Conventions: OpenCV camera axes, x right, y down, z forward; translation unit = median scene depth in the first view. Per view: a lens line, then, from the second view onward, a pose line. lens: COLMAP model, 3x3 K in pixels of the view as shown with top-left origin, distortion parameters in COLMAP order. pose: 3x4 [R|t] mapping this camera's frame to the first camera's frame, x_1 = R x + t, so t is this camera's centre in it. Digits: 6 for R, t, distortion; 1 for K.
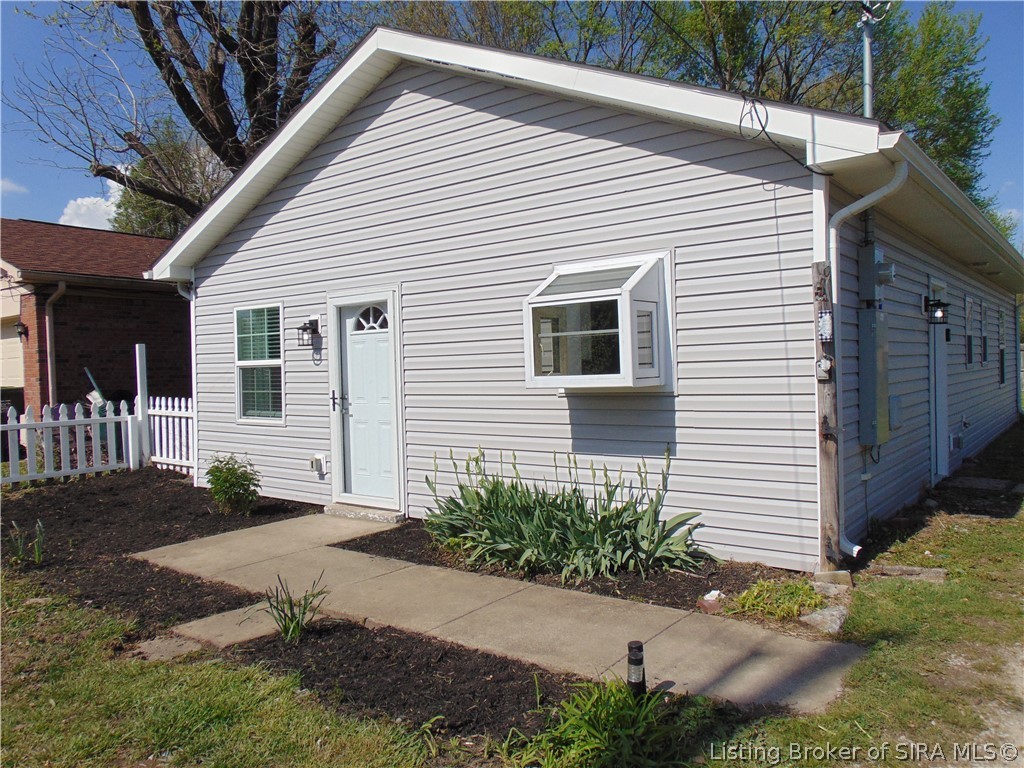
lens RADIAL K [[767.2, 0, 512.0], [0, 767.2, 384.0], [0, 0, 1]] dist [-0.043104, 0.083772]
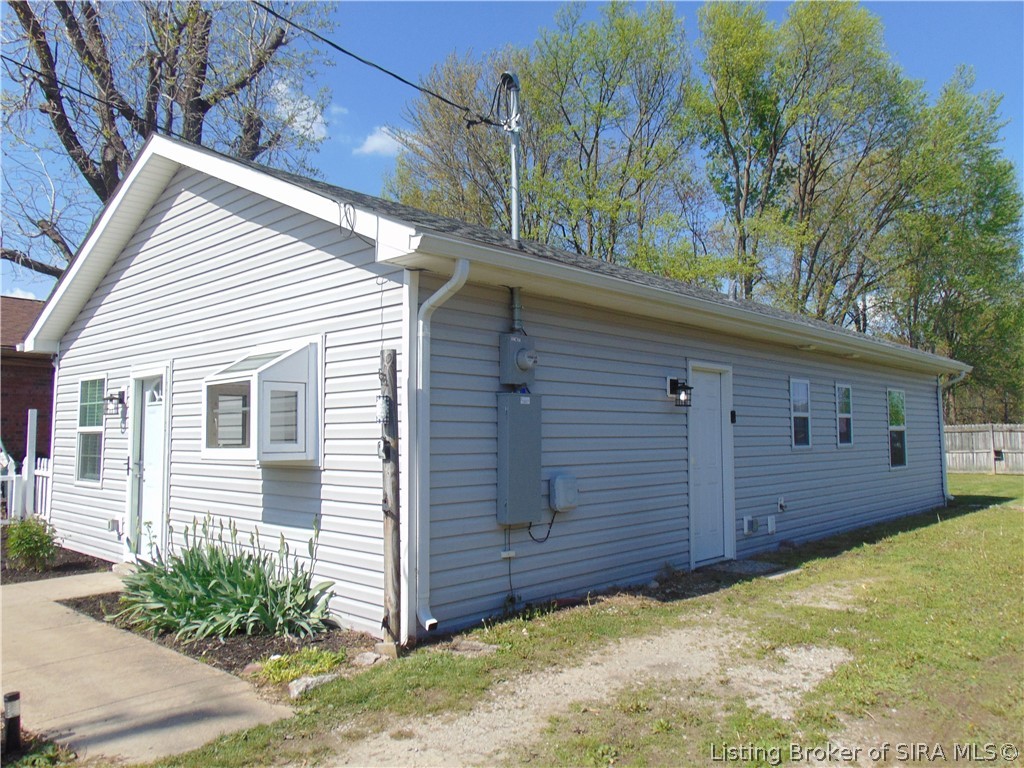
lens RADIAL K [[767.2, 0, 512.0], [0, 767.2, 384.0], [0, 0, 1]] dist [-0.043104, 0.083772]
pose [[0.995372, 0.016314, -0.094700, 0.425114], [-0.024758, 0.995752, -0.088690, -0.012013], [0.092851, 0.090624, 0.991547, -0.034757]]
